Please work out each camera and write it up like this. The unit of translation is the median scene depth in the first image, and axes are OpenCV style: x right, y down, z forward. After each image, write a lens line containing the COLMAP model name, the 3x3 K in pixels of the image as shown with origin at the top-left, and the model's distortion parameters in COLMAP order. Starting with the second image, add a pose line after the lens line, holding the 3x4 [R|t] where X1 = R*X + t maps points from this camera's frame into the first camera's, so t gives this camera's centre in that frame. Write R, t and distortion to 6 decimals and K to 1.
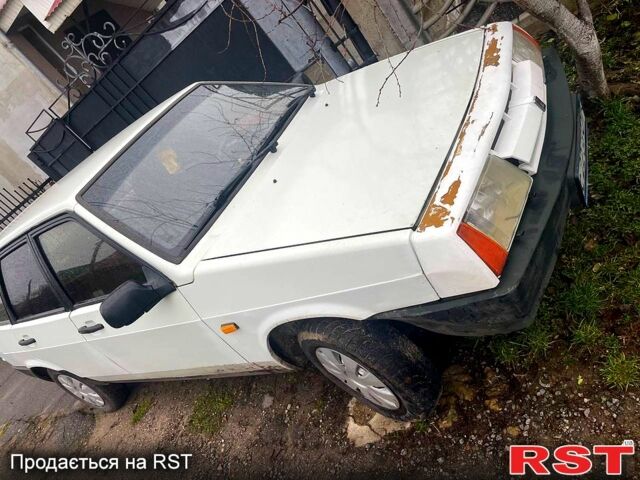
lens RADIAL K [[485.0, 0, 316.7], [0, 485.0, 237.0], [0, 0, 1]] dist [0.113222, -0.138690]
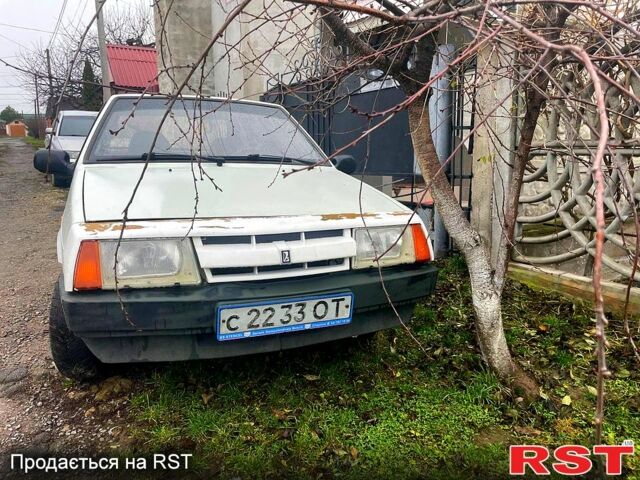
lens RADIAL K [[485.0, 0, 316.7], [0, 485.0, 237.0], [0, 0, 1]] dist [0.113222, -0.138690]
pose [[0.589741, 0.685382, -0.427151, 0.945868], [-0.728013, 0.680127, 0.086169, -0.453286], [0.349575, 0.260153, 0.900065, 0.040879]]
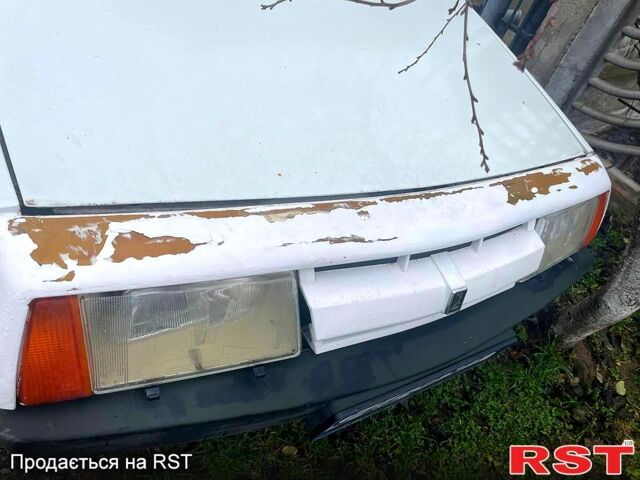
lens RADIAL K [[485.0, 0, 316.7], [0, 485.0, 237.0], [0, 0, 1]] dist [0.113222, -0.138690]
pose [[0.456716, 0.867852, 0.195559, 0.211267], [-0.884551, 0.419594, 0.203739, -0.280851], [0.094760, -0.266033, 0.959295, 0.480370]]
